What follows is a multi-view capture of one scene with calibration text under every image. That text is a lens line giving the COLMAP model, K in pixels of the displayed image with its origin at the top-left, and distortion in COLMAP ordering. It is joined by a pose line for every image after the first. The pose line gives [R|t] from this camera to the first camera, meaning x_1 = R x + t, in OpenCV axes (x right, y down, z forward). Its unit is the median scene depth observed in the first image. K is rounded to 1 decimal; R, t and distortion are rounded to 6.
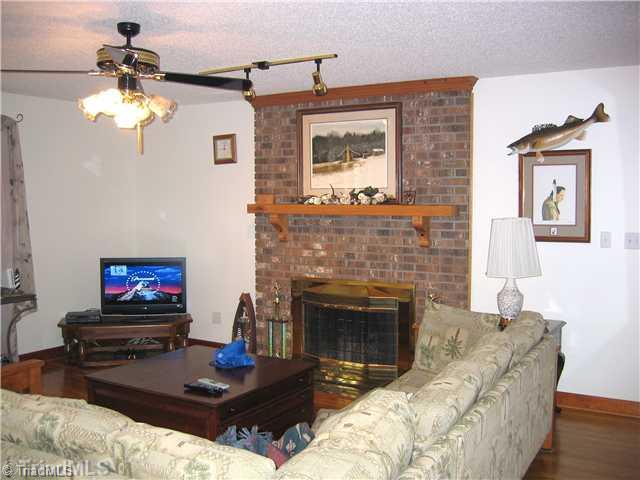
lens RADIAL K [[692.7, 0, 319.6], [0, 692.7, 238.9], [0, 0, 1]] dist [-0.058070, 0.000000]
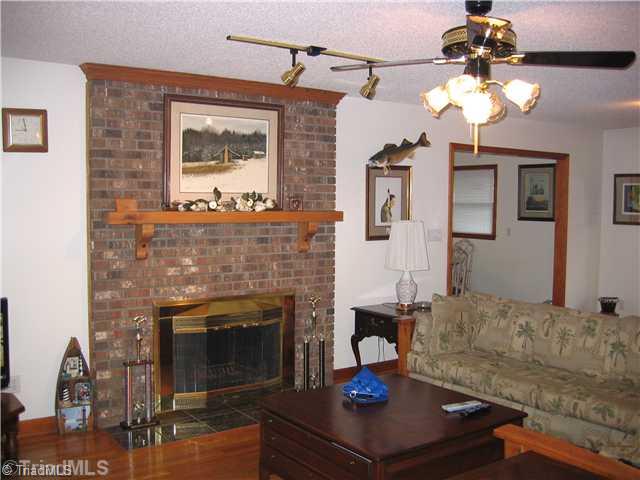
lens RADIAL K [[692.7, 0, 320.0], [0, 692.7, 239.9], [0, 0, 1]] dist [-0.058070, 0.000000]
pose [[0.380937, -0.046883, 0.923411, -0.738917], [0.050407, 0.998281, 0.029890, -0.033575], [-0.923226, 0.035160, 0.382646, 0.557619]]
